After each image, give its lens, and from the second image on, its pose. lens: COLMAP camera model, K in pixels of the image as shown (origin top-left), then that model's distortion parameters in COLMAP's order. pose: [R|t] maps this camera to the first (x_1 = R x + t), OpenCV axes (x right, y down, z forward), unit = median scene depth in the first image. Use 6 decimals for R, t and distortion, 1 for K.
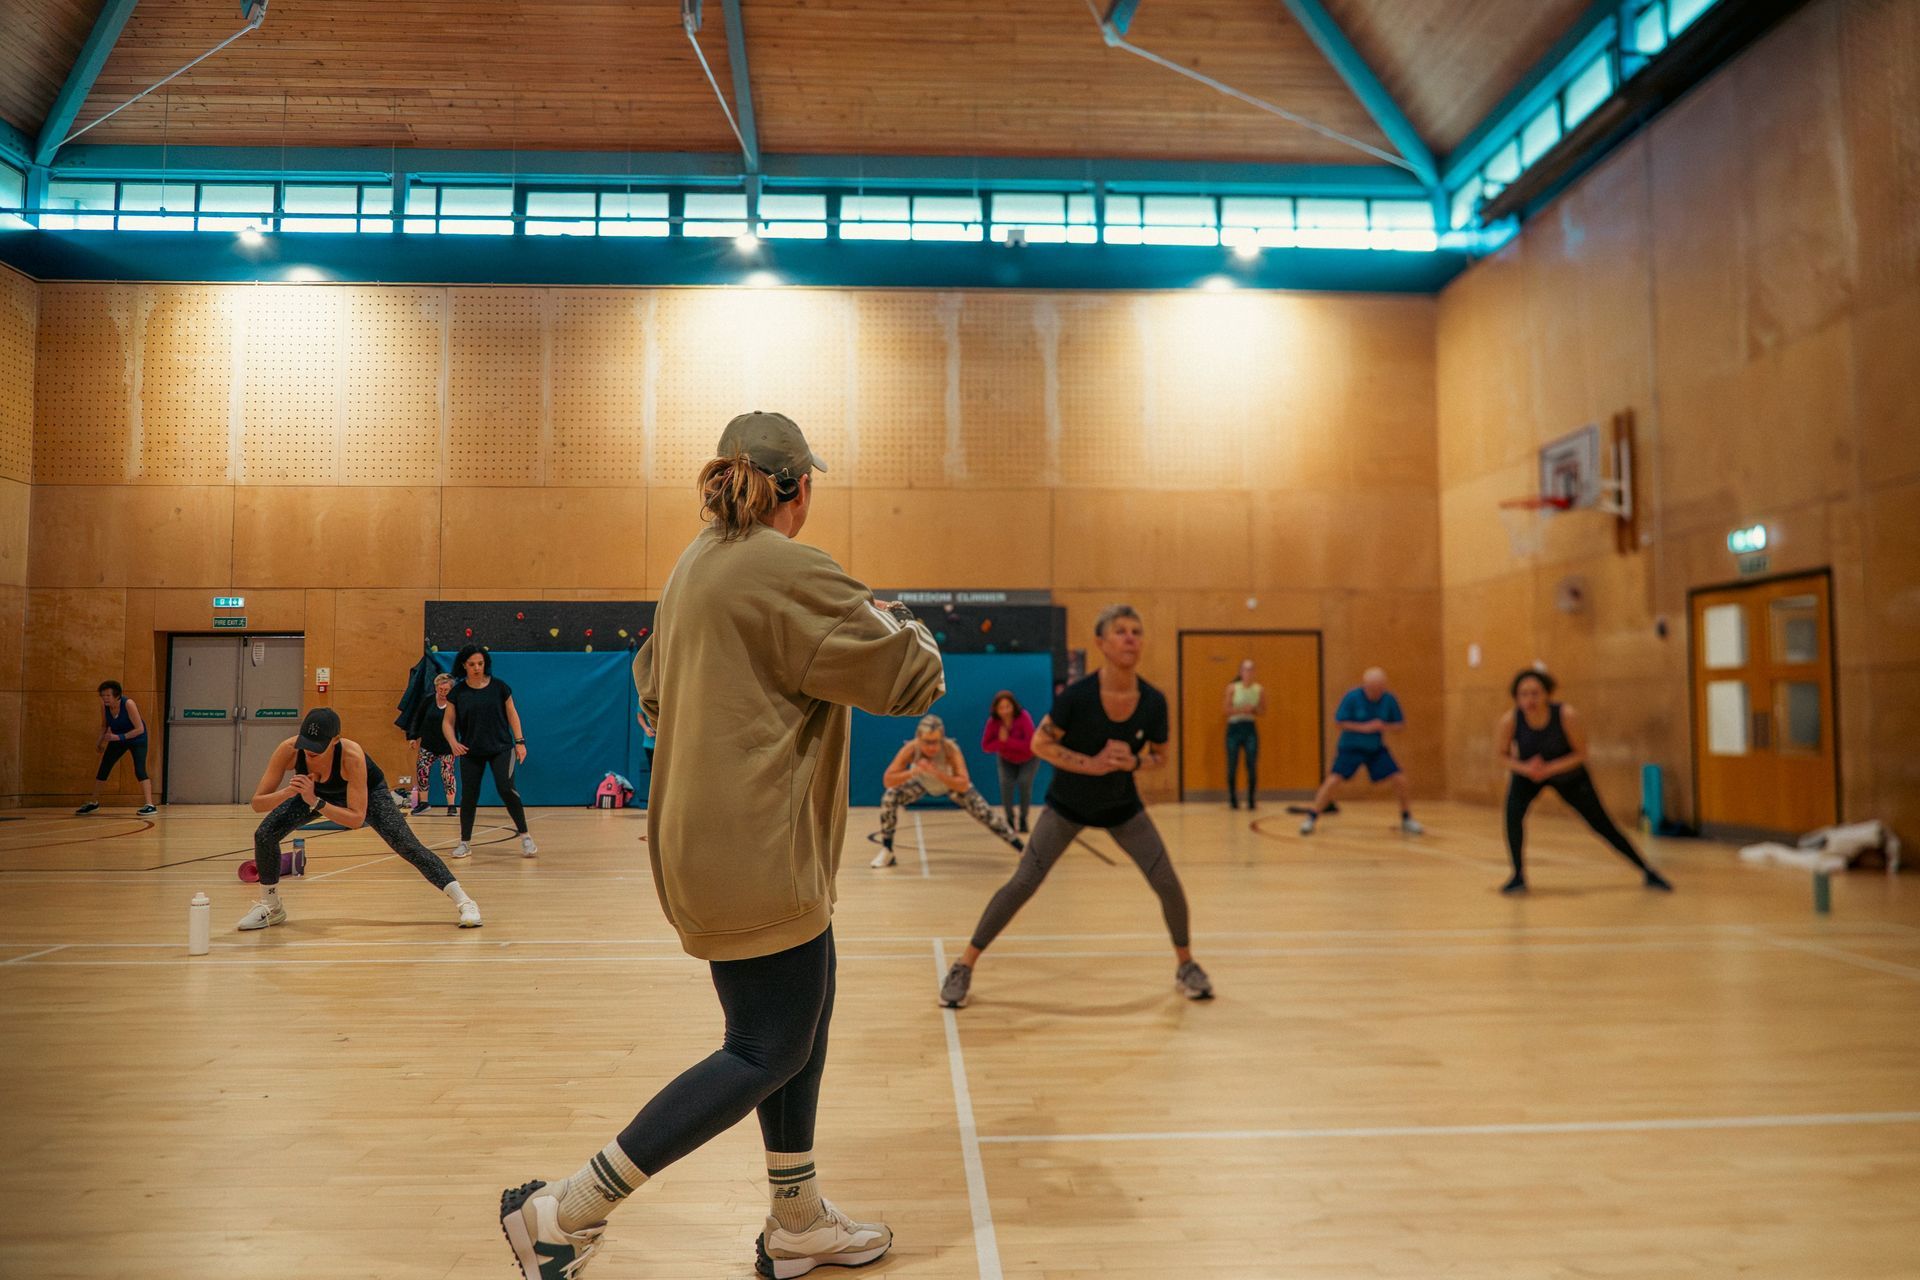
lens RADIAL K [[1249.5, 0, 960.0], [0, 1249.5, 640.0], [0, 0, 1]] dist [-0.004481, 0.002774]
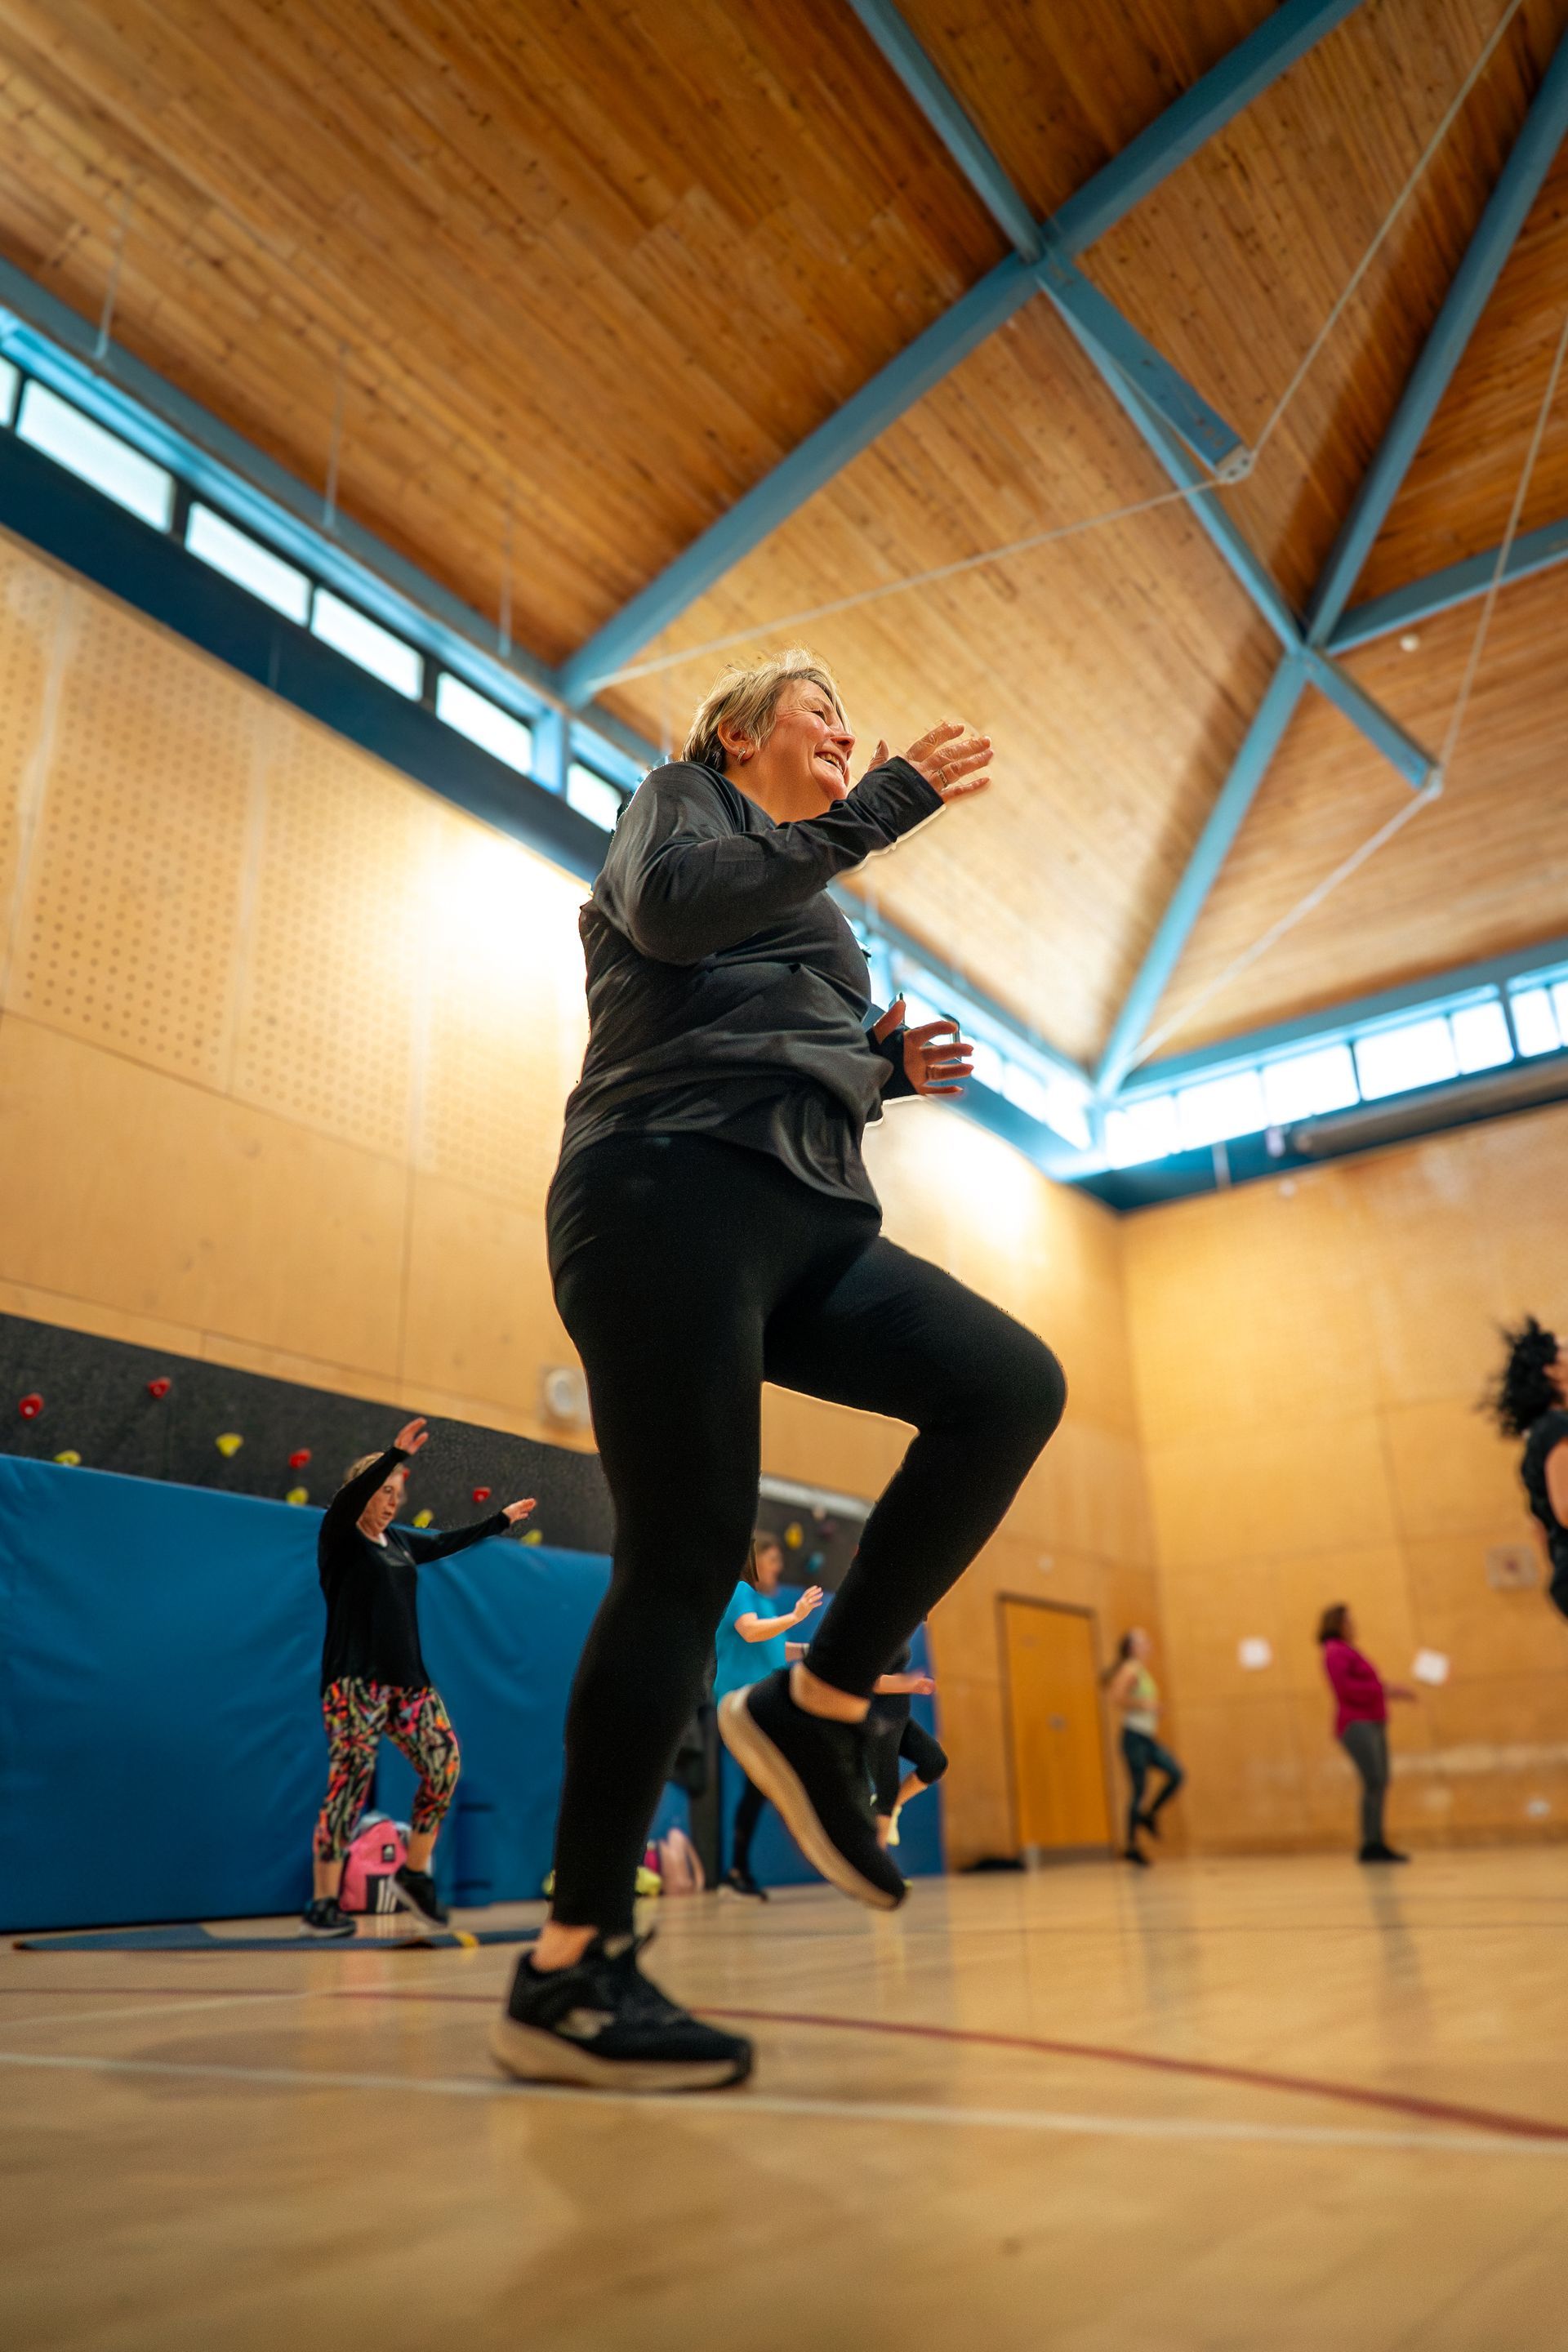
lens RADIAL K [[1689.6, 0, 784.0], [0, 1689.6, 1176.0], [0, 0, 1]] dist [0.007992, -0.000747]
pose [[0.609614, 0.279496, 0.741790, -0.632937], [-0.014304, 0.939505, -0.342236, 0.094183], [-0.792569, 0.198021, 0.576733, 0.529711]]
